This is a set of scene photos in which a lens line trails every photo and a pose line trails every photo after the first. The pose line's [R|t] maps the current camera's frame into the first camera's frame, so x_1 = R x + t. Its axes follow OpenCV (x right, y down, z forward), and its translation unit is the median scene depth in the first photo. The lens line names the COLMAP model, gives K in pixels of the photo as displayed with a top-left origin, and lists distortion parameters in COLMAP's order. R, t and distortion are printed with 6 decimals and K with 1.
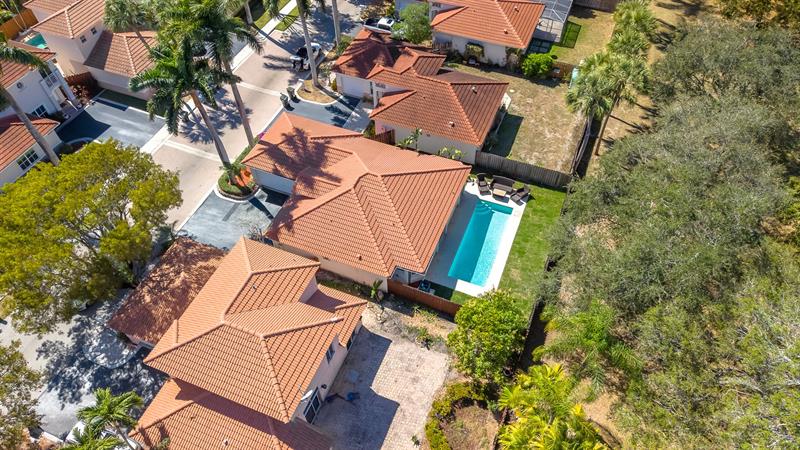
lens RADIAL K [[539.4, 0, 401.0], [0, 539.4, 226.2], [0, 0, 1]] dist [-0.007276, 0.000719]
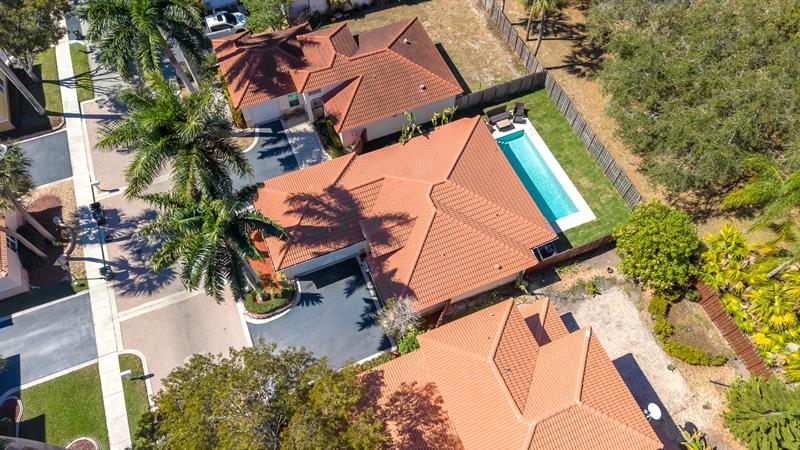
lens RADIAL K [[539.4, 0, 397.3], [0, 539.4, 223.4], [0, 0, 1]] dist [-0.007276, 0.000719]
pose [[0.712738, -0.603093, 0.358167, -0.403087], [0.539303, 0.797671, 0.269952, -0.282426], [-0.448505, 0.000755, 0.893780, 0.231075]]
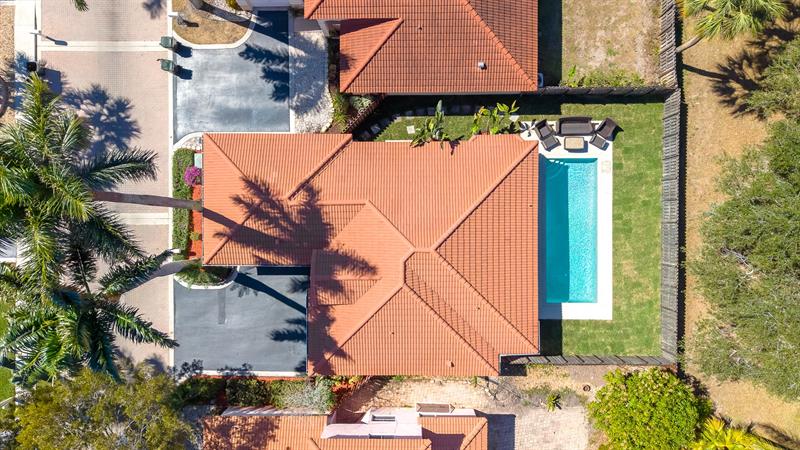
lens RADIAL K [[539.4, 0, 396.6], [0, 539.4, 220.7], [0, 0, 1]] dist [-0.007276, 0.000719]
pose [[0.926318, -0.376631, -0.009161, -0.054918], [0.297649, 0.716724, 0.630644, -0.487990], [-0.230954, -0.586903, 0.776018, 0.471206]]
